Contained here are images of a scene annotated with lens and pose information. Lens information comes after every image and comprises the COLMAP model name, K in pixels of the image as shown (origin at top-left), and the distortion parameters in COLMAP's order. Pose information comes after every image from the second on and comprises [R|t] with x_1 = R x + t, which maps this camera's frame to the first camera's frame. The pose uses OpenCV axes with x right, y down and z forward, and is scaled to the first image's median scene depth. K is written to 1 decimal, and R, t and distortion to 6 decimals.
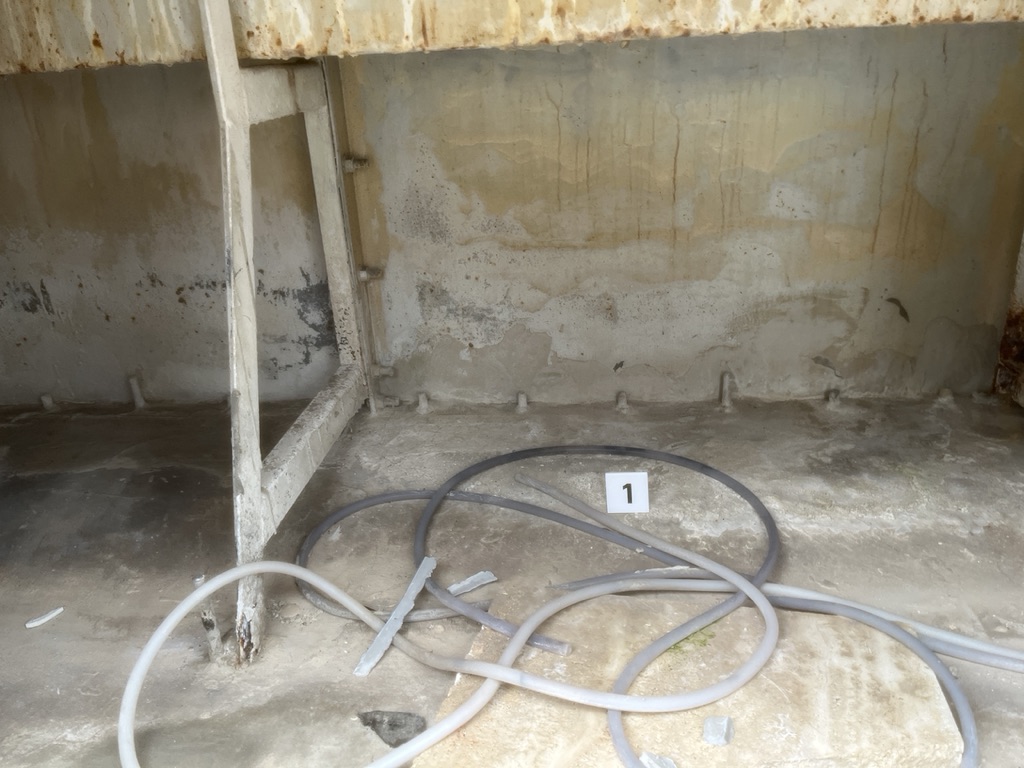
lens RADIAL K [[780.4, 0, 512.0], [0, 780.4, 384.0], [0, 0, 1]] dist [0.073063, -0.103673]
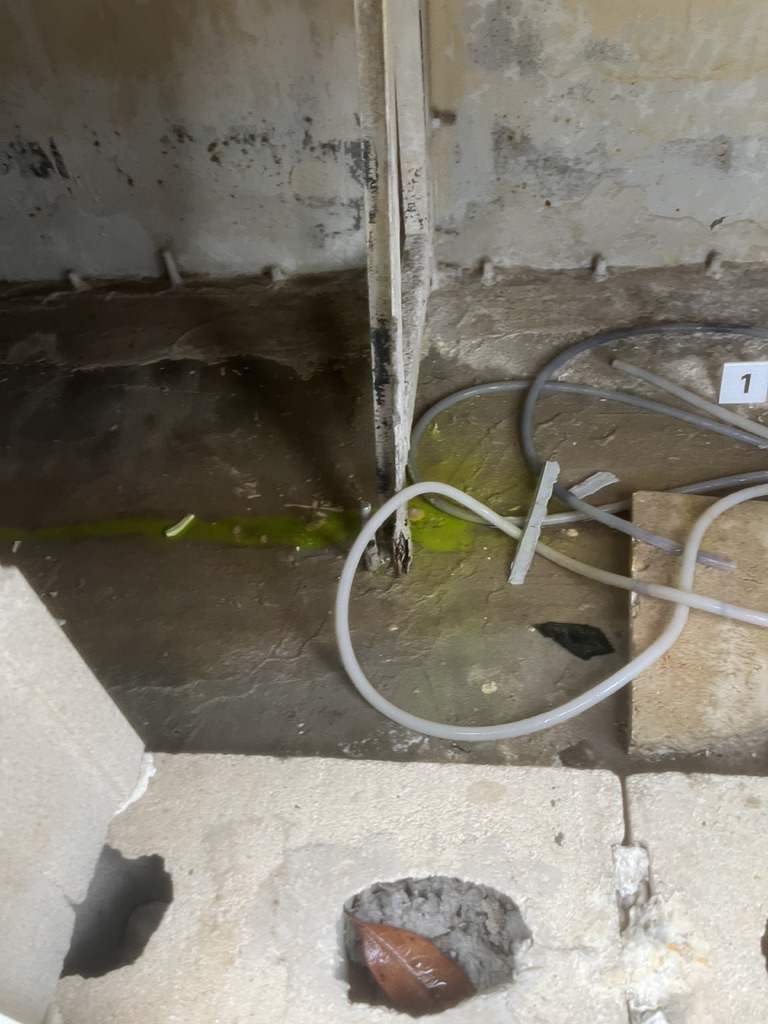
lens RADIAL K [[780.4, 0, 384.0], [0, 780.4, 512.0], [0, 0, 1]] dist [0.073063, -0.103673]
pose [[0.999419, -0.027782, -0.019721, -0.235726], [0.033464, 0.909193, 0.415029, -0.111200], [0.006400, -0.415448, 0.909594, 0.051392]]
